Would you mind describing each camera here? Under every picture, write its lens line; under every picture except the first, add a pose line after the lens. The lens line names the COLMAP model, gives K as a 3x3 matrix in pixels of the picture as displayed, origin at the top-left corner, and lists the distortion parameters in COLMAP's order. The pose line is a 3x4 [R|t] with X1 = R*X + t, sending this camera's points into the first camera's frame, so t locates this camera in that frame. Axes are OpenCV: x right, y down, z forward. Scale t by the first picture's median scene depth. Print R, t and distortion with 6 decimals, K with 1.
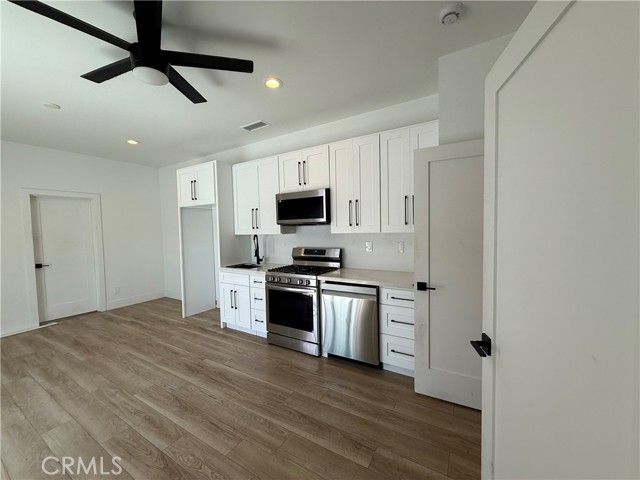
lens RADIAL K [[254.9, 0, 318.9], [0, 254.9, 240.4], [0, 0, 1]] dist [-0.000115, 0.000180]
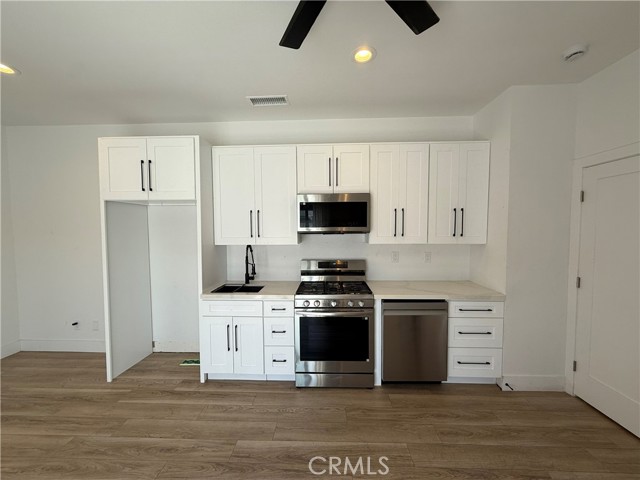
lens RADIAL K [[254.9, 0, 318.9], [0, 254.9, 240.4], [0, 0, 1]] dist [-0.000115, 0.000180]
pose [[0.874108, -0.005781, 0.485697, -0.518702], [0.008099, 0.999964, -0.002675, -0.038077], [-0.485664, 0.006272, 0.874123, 0.297221]]
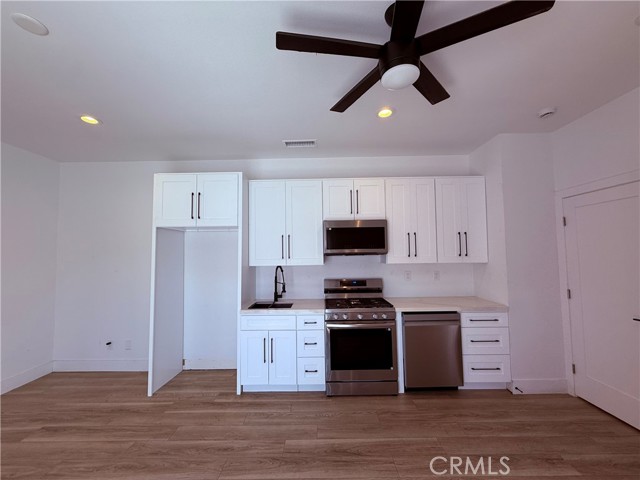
lens RADIAL K [[254.9, 0, 318.9], [0, 254.9, 240.4], [0, 0, 1]] dist [-0.000115, 0.000180]
pose [[0.860604, 0.036137, 0.507991, -0.676523], [0.018449, 0.994612, -0.102009, -0.020757], [-0.508940, 0.097162, 0.855301, 0.253354]]
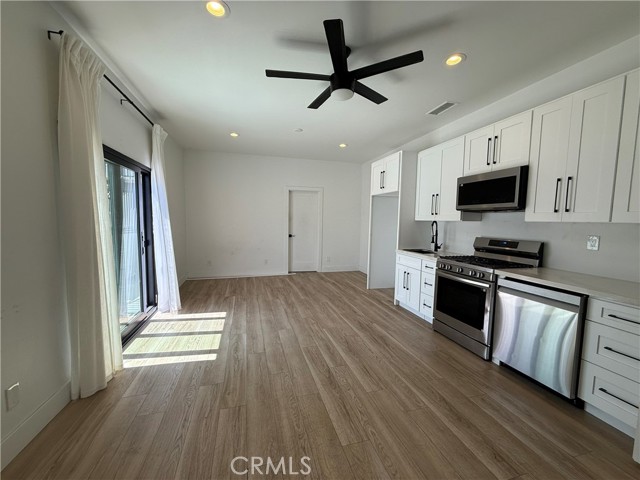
lens RADIAL K [[254.9, 0, 318.9], [0, 254.9, 240.4], [0, 0, 1]] dist [-0.000115, 0.000180]
pose [[0.729359, 0.091046, -0.678046, 0.120577], [-0.065060, 0.995844, 0.063736, 0.022199], [0.681031, -0.002373, 0.732251, -0.034939]]
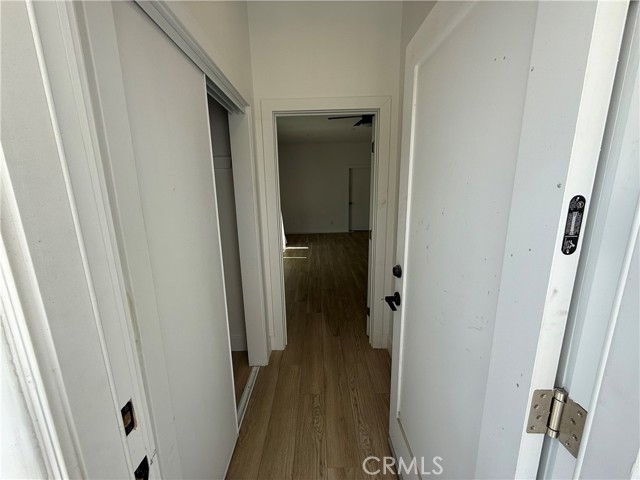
lens RADIAL K [[254.9, 0, 318.9], [0, 254.9, 240.4], [0, 0, 1]] dist [-0.000115, 0.000180]
pose [[0.520884, 0.185895, -0.833140, 0.712439], [-0.031816, 0.979550, 0.198671, -0.010830], [0.853034, -0.076978, 0.516146, -0.402362]]
